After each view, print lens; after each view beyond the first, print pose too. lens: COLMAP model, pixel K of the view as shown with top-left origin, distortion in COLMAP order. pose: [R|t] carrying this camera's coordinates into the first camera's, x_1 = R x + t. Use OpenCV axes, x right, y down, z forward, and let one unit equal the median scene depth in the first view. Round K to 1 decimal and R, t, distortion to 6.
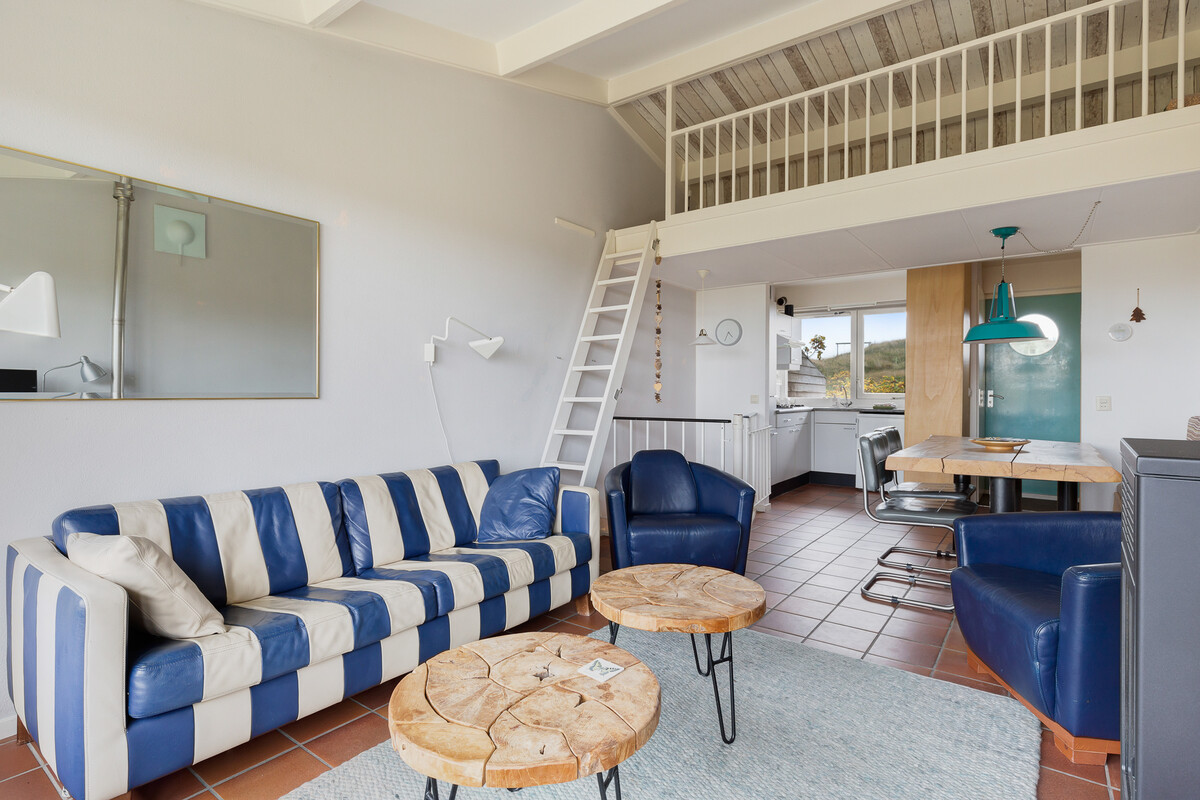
lens RADIAL K [[589.2, 0, 596.2], [0, 589.2, 392.7], [0, 0, 1]] dist [-0.005945, -0.000638]
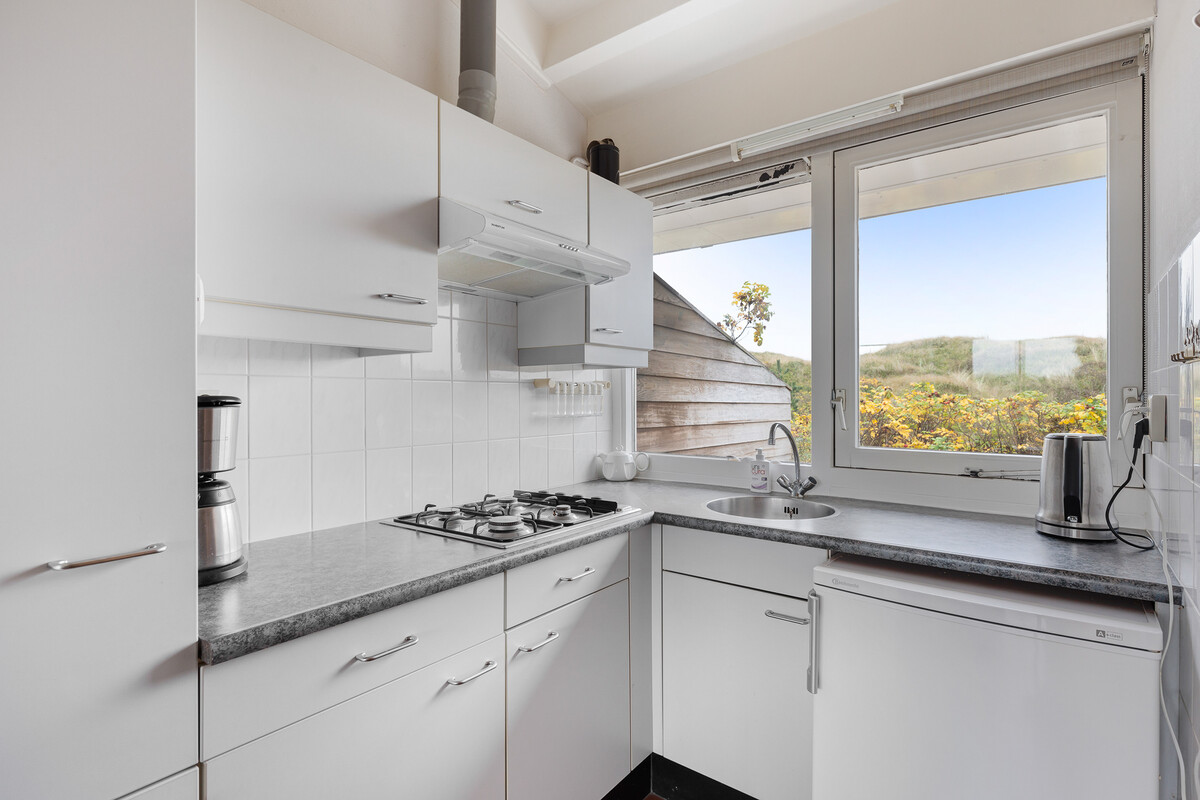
lens RADIAL K [[589.2, 0, 605.4], [0, 589.2, 398.3], [0, 0, 1]] dist [-0.005945, -0.000638]
pose [[0.999899, -0.003897, -0.013639, 0.552902], [0.003865, 0.999990, -0.002408, -0.037682], [0.013648, 0.002355, 0.999904, 1.171442]]
